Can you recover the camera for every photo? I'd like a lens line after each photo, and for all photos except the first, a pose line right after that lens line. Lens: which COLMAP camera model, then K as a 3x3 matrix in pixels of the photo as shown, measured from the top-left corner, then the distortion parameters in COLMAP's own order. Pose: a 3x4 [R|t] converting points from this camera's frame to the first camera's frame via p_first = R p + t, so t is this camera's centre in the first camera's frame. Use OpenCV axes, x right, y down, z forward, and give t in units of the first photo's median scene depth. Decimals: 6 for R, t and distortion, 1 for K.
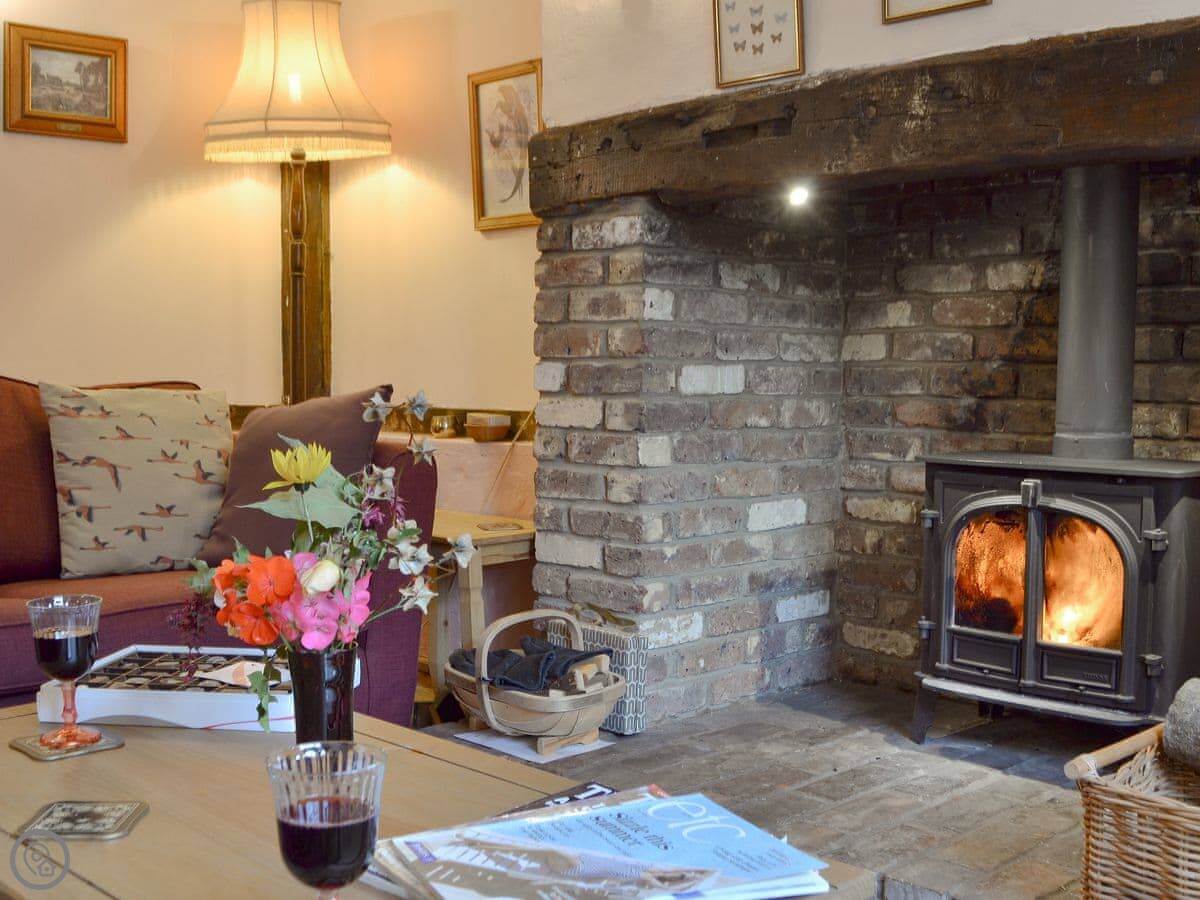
lens RADIAL K [[1421.7, 0, 600.2], [0, 1421.7, 476.6], [0, 0, 1]] dist [-0.010744, -0.018223]
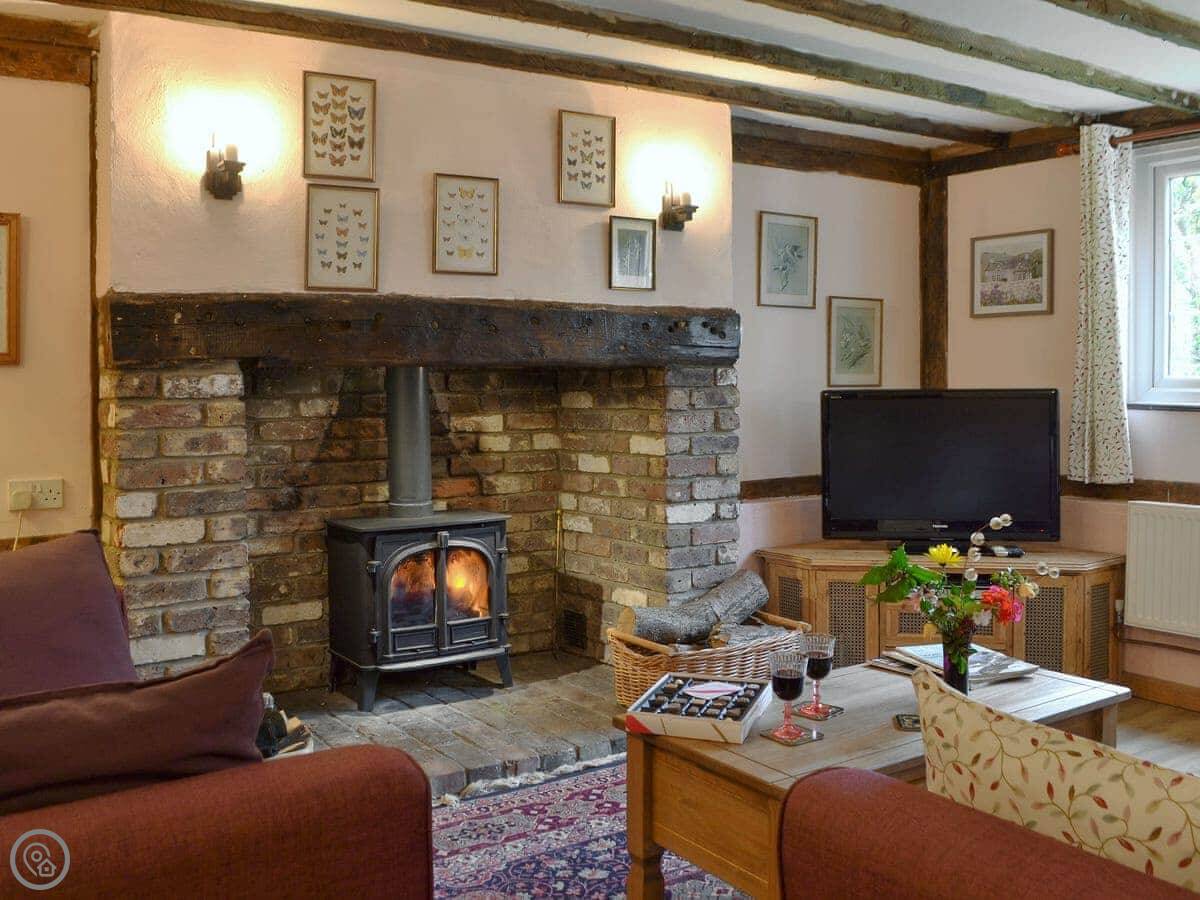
lens RADIAL K [[1152.2, 0, 598.5], [0, 1152.2, 408.2], [0, 0, 1]] dist [-0.072806, 0.000529]
pose [[0.194851, -0.031916, 0.980313, -0.915511], [0.094559, 0.995426, 0.013613, -0.132327], [-0.976264, 0.090045, 0.196978, 0.461293]]
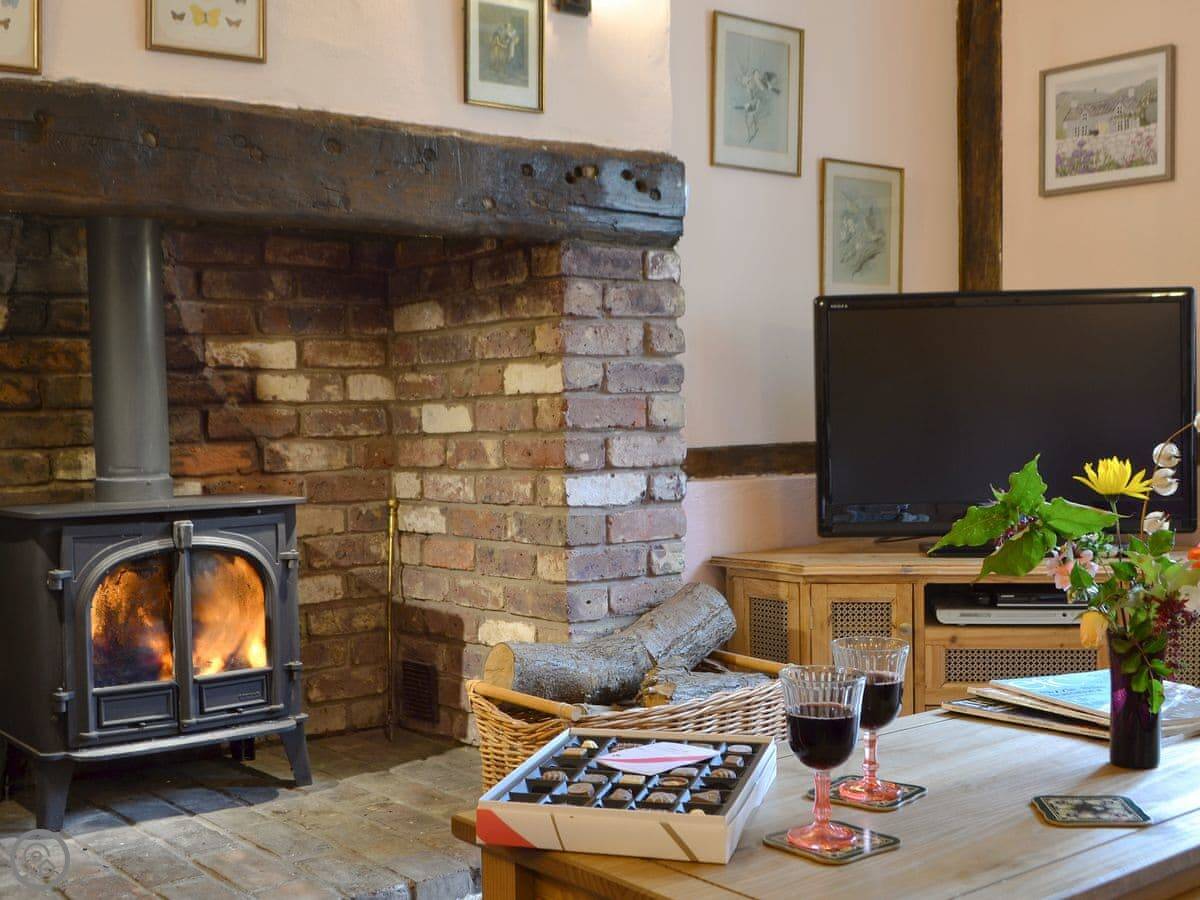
lens RADIAL K [[1484.4, 0, 601.1], [0, 1484.4, 484.1], [0, 0, 1]] dist [-0.057074, -0.015476]
pose [[0.115904, -0.058641, 0.991528, -0.624964], [0.101791, 0.993701, 0.046871, -0.038015], [-0.988031, 0.095496, 0.121143, 0.507141]]
